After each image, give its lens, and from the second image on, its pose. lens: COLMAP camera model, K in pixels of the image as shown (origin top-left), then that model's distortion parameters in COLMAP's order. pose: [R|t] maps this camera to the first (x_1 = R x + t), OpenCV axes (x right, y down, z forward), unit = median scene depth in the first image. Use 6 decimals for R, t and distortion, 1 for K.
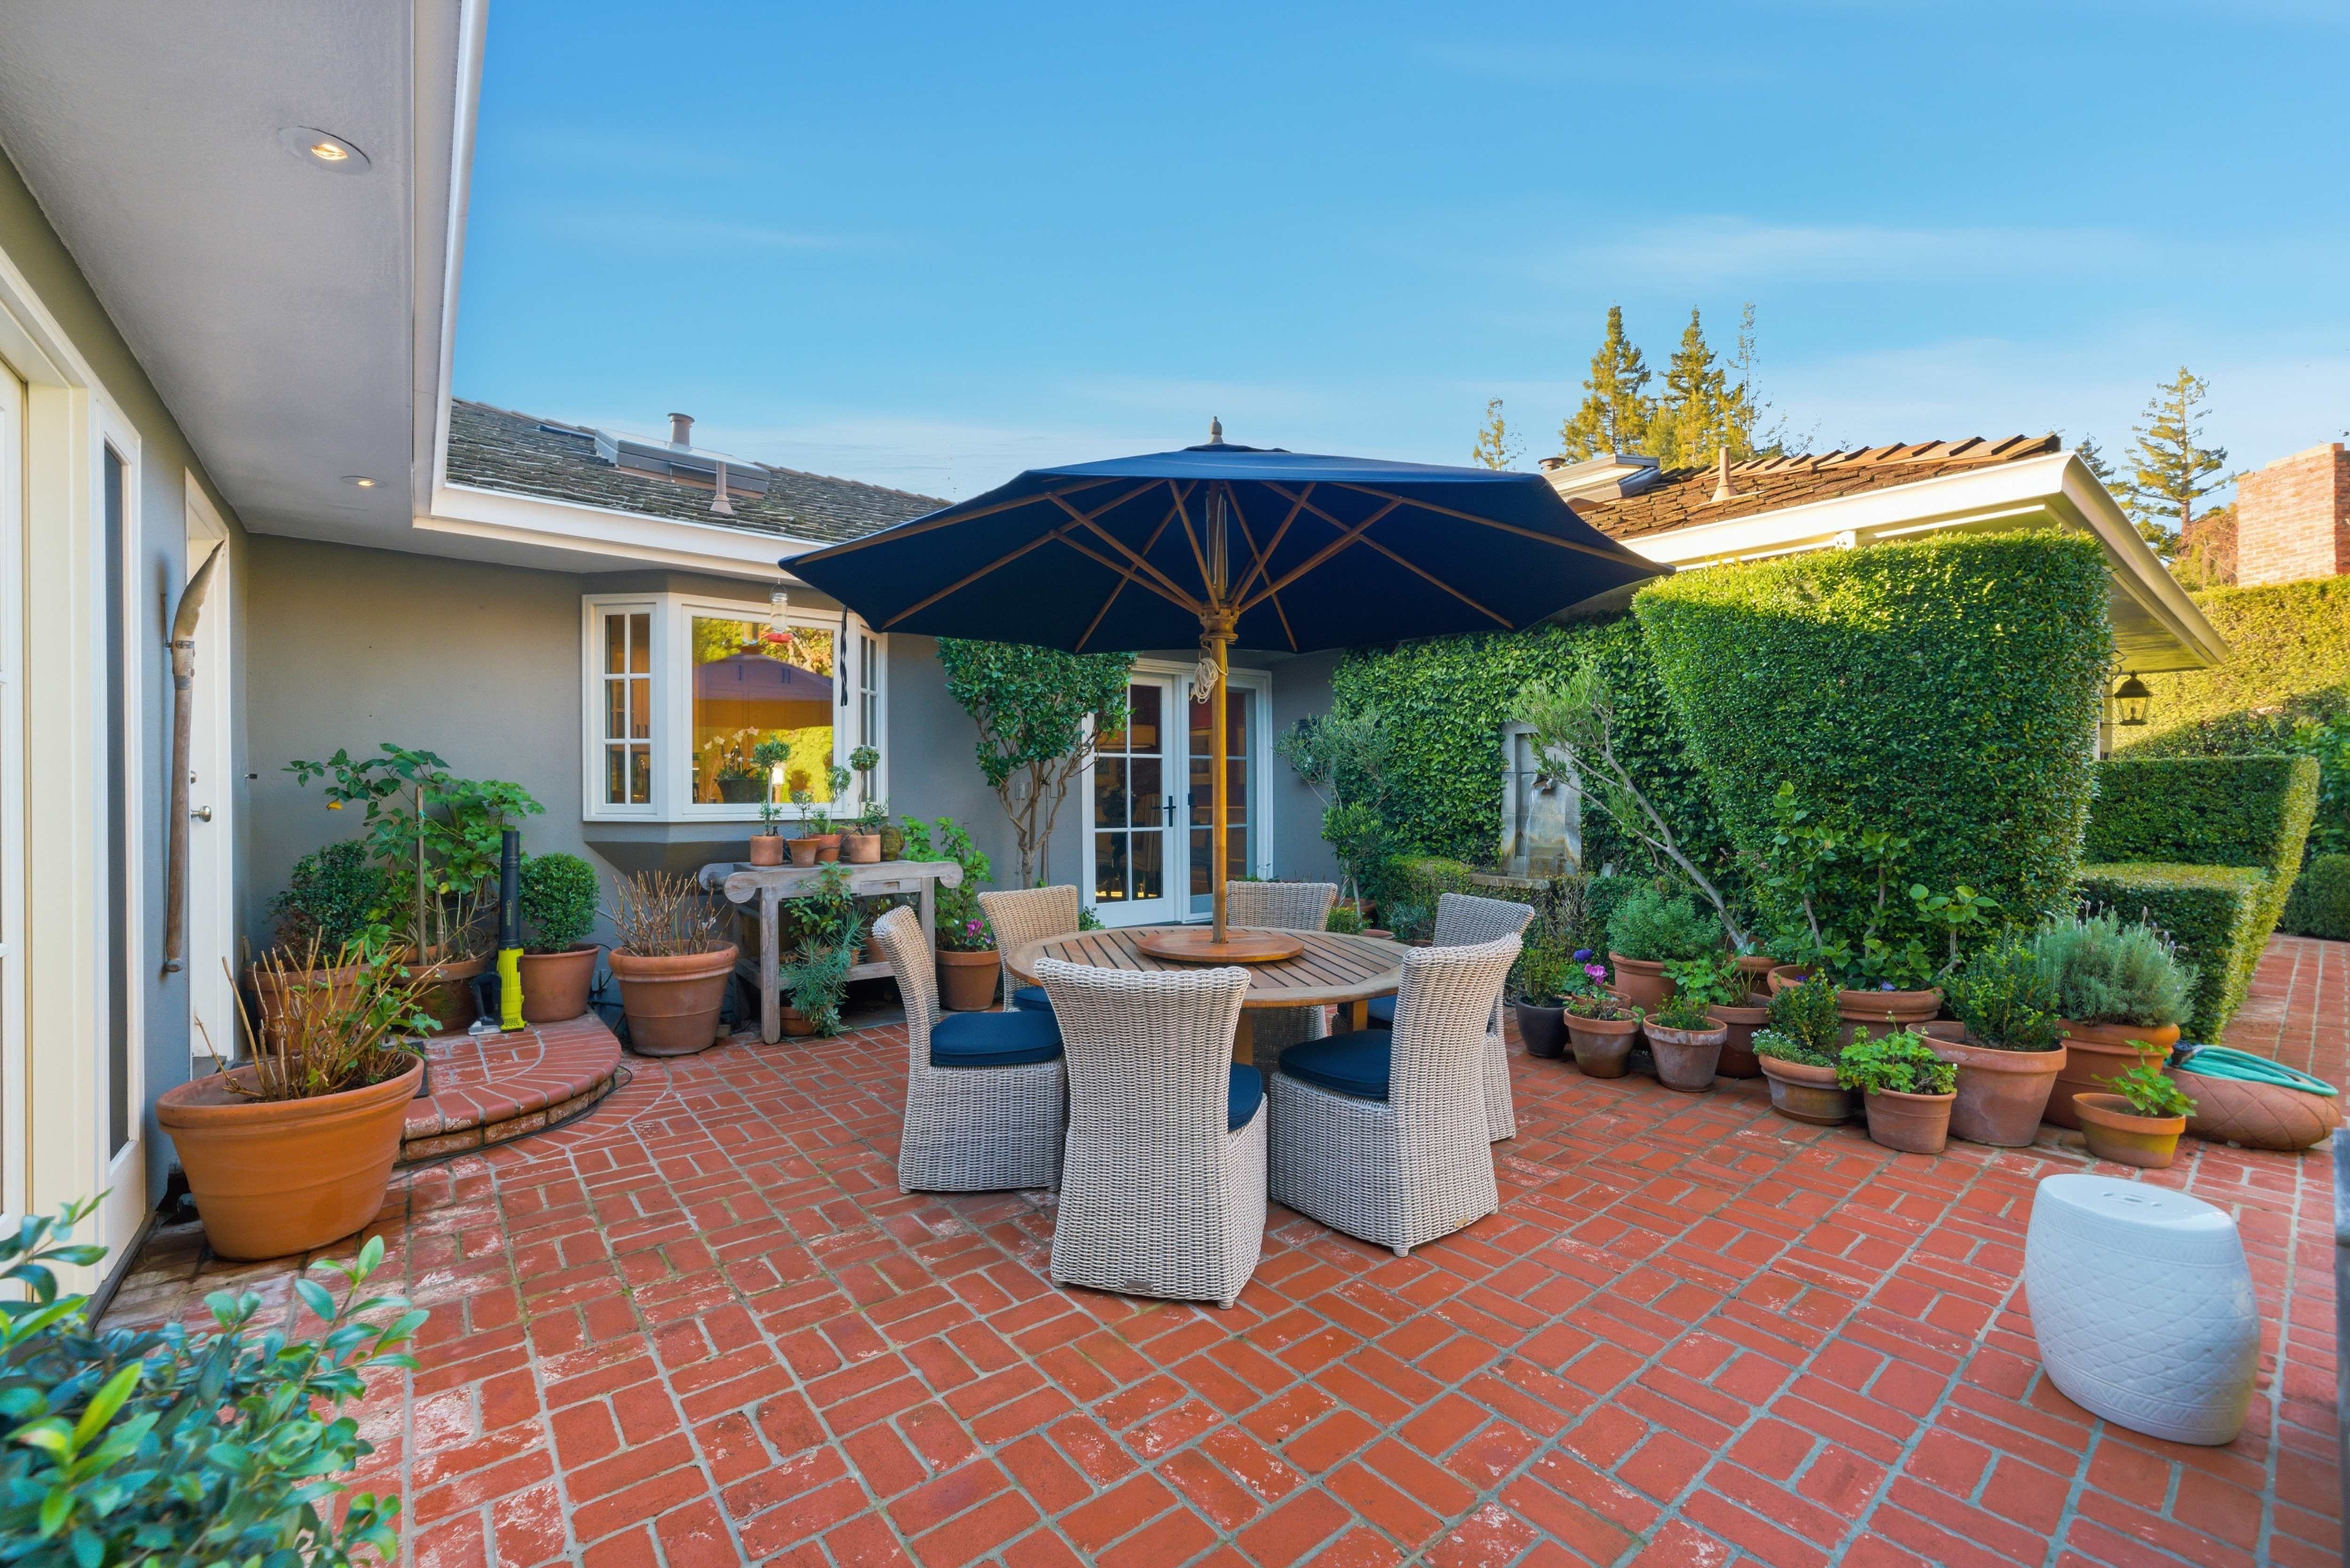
lens RADIAL K [[961.0, 0, 1167.7], [0, 961.0, 794.4], [0, 0, 1]] dist [-0.001979, 0.000114]
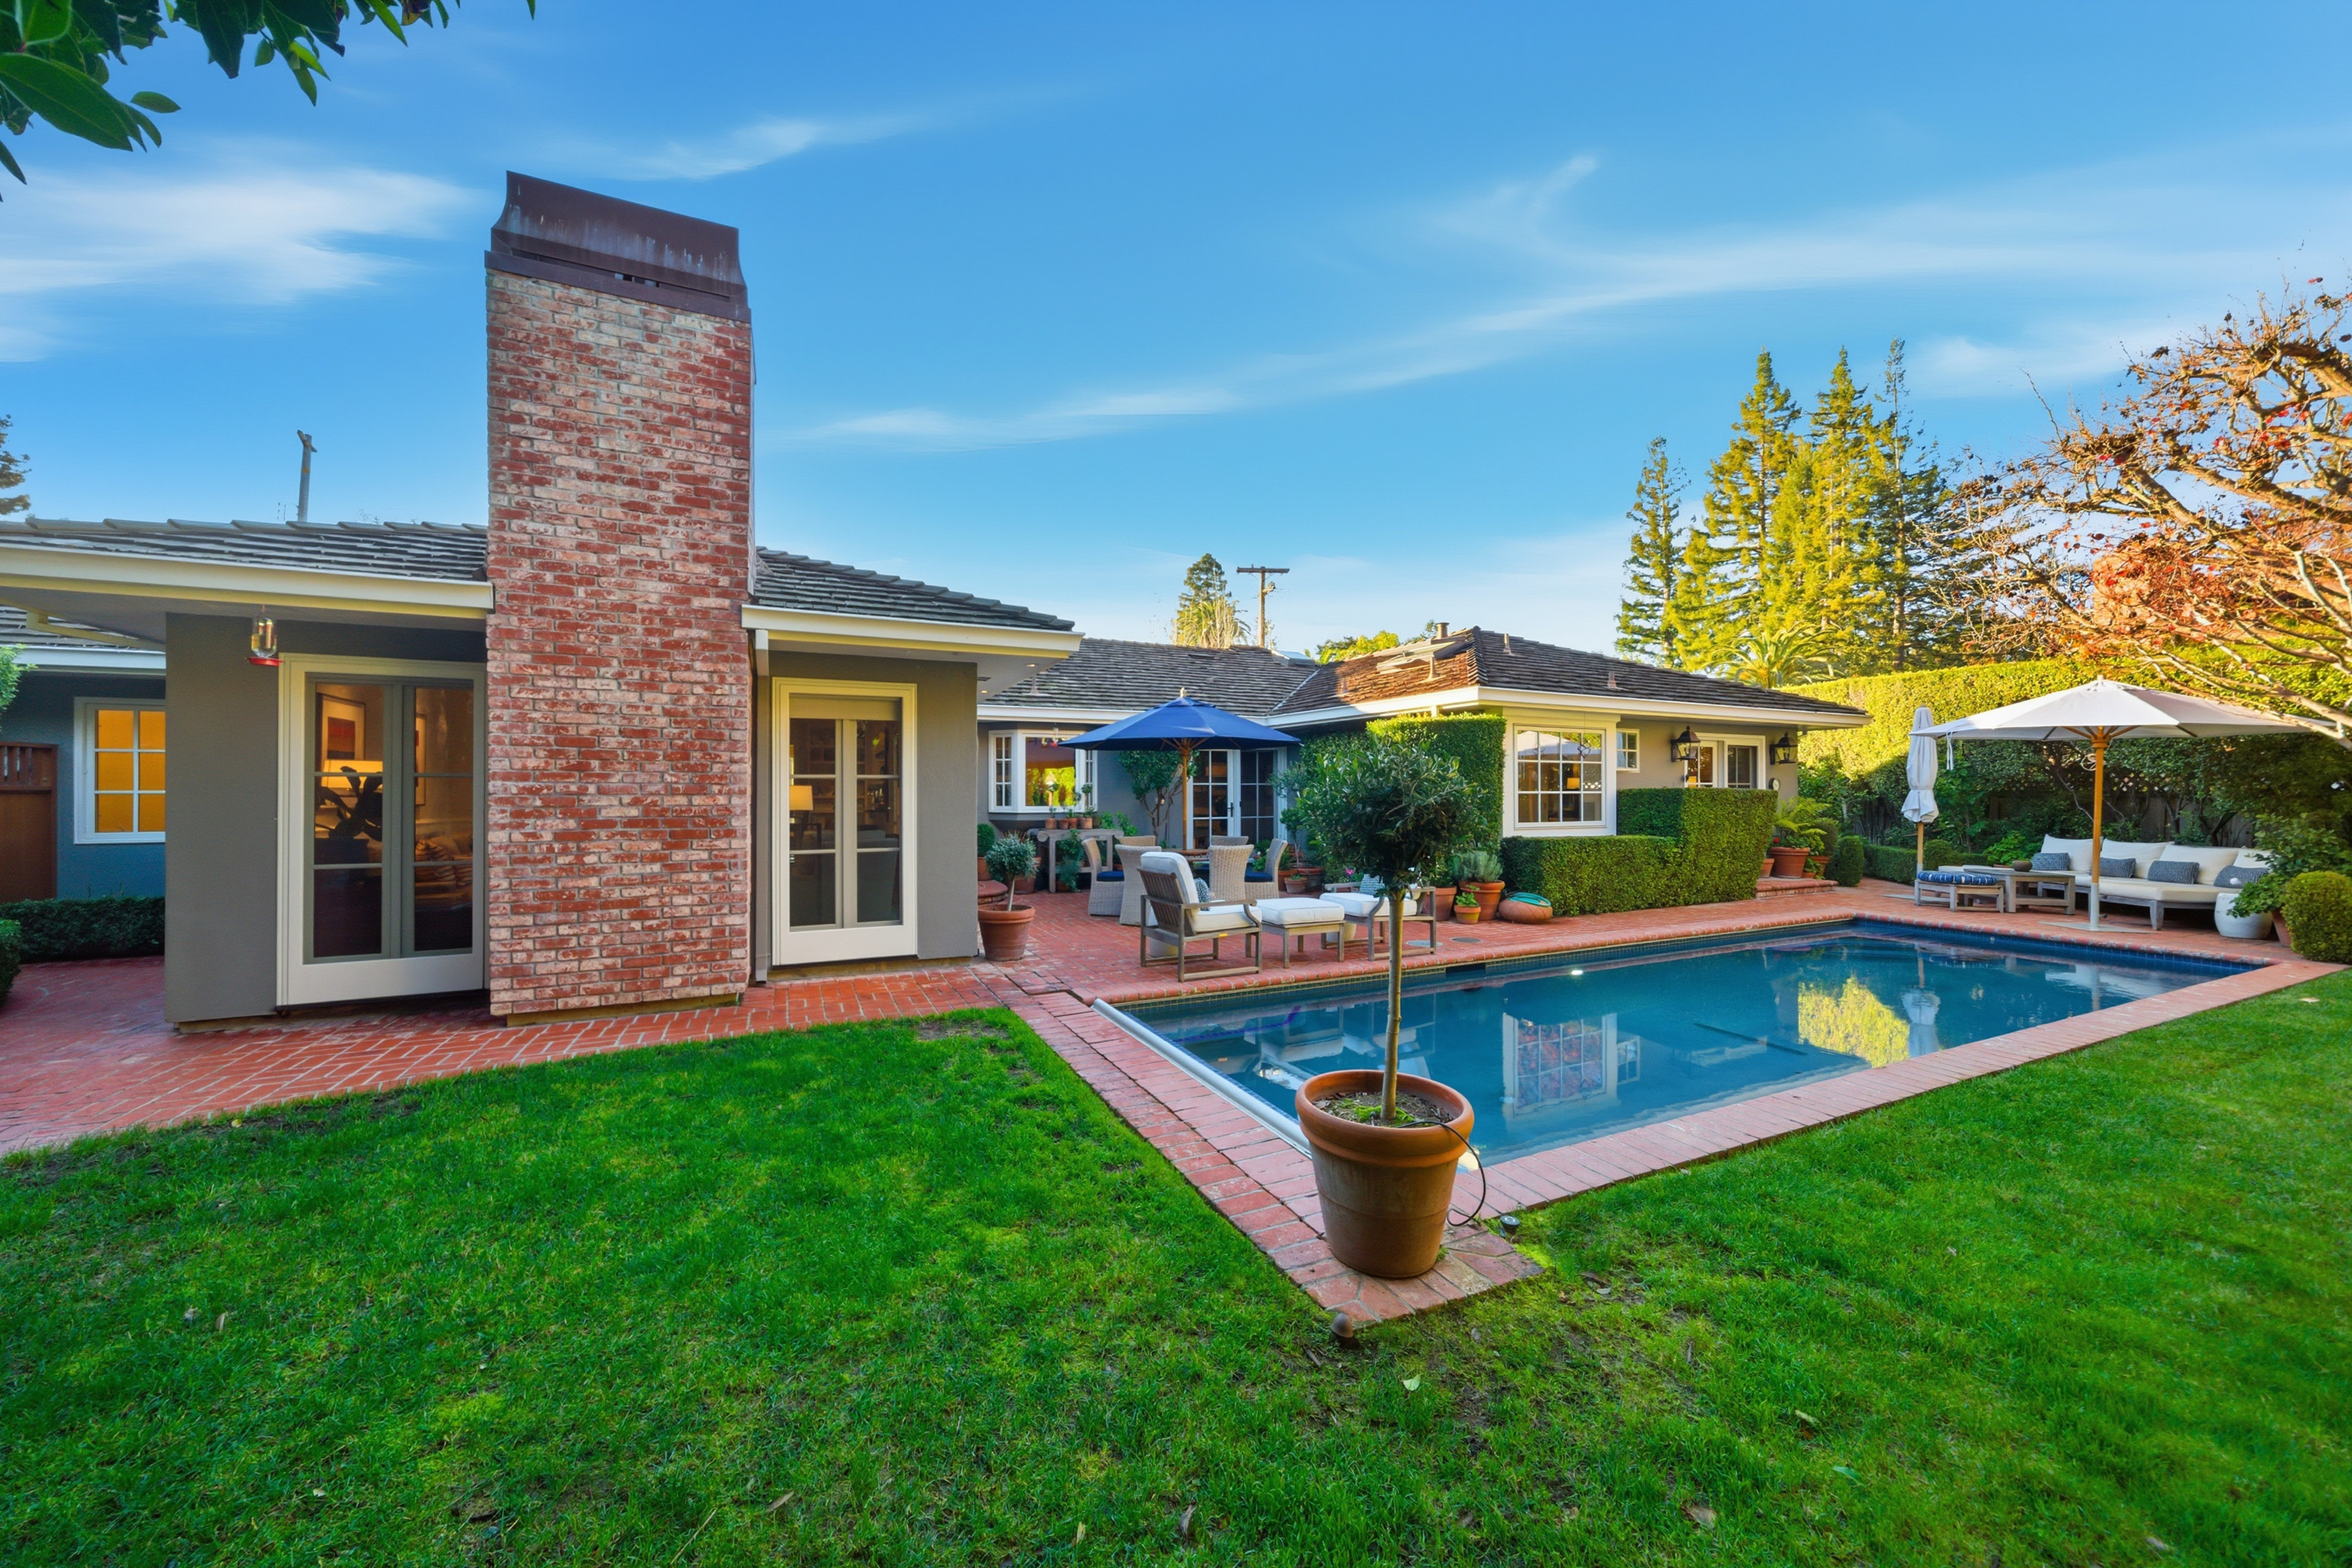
lens RADIAL K [[803.2, 0, 1168.0], [0, 803.2, 790.4], [0, 0, 1]] dist [-0.004257, 0.001215]
pose [[0.971938, -0.000524, -0.235238, 0.389681], [-0.001202, 0.999973, -0.007192, -0.017214], [0.235235, 0.007273, 0.971911, -1.007373]]
